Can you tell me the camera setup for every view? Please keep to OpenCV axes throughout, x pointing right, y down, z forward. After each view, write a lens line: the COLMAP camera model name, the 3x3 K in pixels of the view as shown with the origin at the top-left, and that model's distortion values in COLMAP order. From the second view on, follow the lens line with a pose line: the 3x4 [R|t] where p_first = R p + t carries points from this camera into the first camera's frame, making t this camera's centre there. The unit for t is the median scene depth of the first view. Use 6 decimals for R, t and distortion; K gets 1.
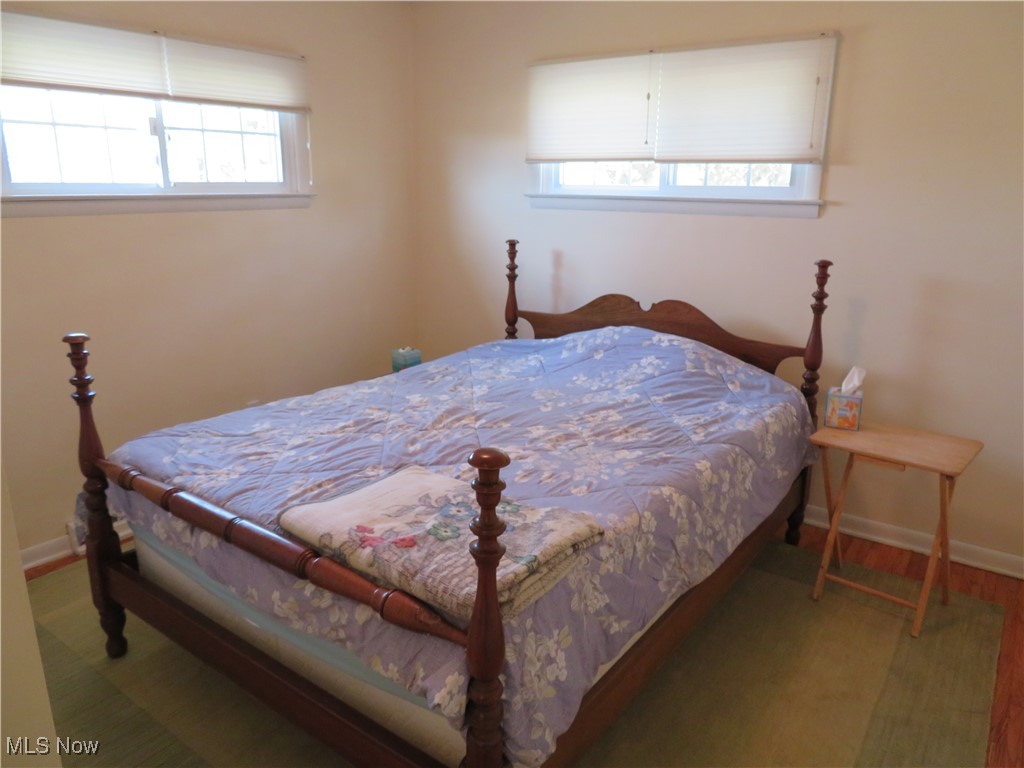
lens RADIAL K [[729.8, 0, 513.8], [0, 729.8, 385.5], [0, 0, 1]] dist [-0.011978, 0.001425]
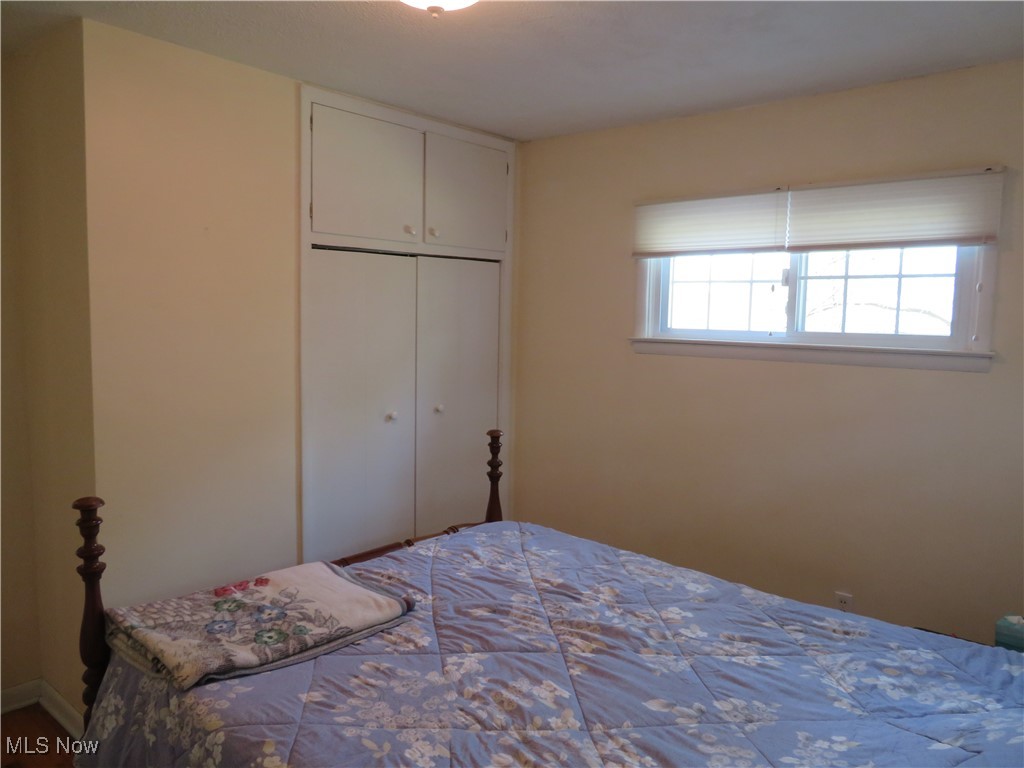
lens RADIAL K [[729.8, 0, 514.9], [0, 729.8, 382.6], [0, 0, 1]] dist [-0.011978, 0.001425]
pose [[-0.078606, 0.085862, -0.993201, 0.653949], [-0.286122, 0.952425, 0.104982, -0.261955], [0.954964, 0.292428, -0.050299, 0.886776]]
